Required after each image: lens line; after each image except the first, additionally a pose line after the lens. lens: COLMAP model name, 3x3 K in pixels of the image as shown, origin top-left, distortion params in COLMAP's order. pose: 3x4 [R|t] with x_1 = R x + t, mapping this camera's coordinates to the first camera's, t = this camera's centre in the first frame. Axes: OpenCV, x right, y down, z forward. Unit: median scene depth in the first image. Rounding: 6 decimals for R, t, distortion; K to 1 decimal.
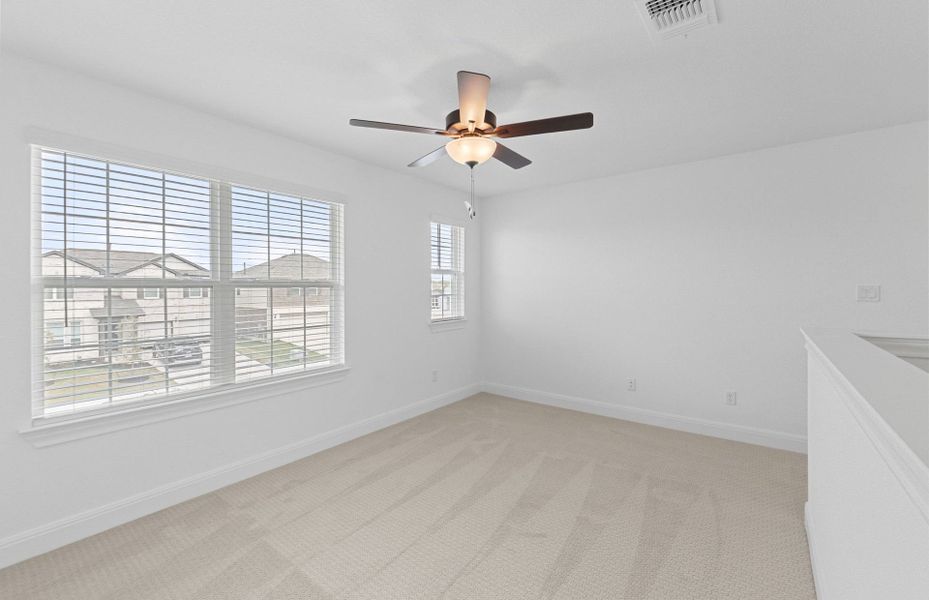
lens RADIAL K [[399.7, 0, 474.4], [0, 399.7, 284.3], [0, 0, 1]] dist [-0.003623, -0.000382]
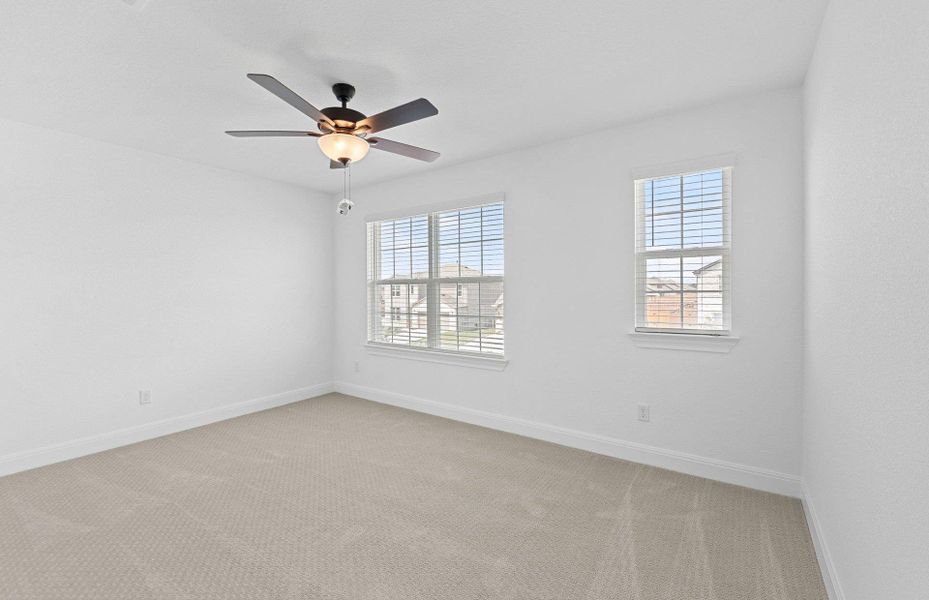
lens RADIAL K [[399.7, 0, 474.4], [0, 399.7, 284.3], [0, 0, 1]] dist [-0.003623, -0.000382]
pose [[0.006215, 0.000773, -0.999980, 0.851947], [0.022808, 0.999739, 0.000915, 0.013821], [0.999721, -0.022813, 0.006195, 1.104612]]
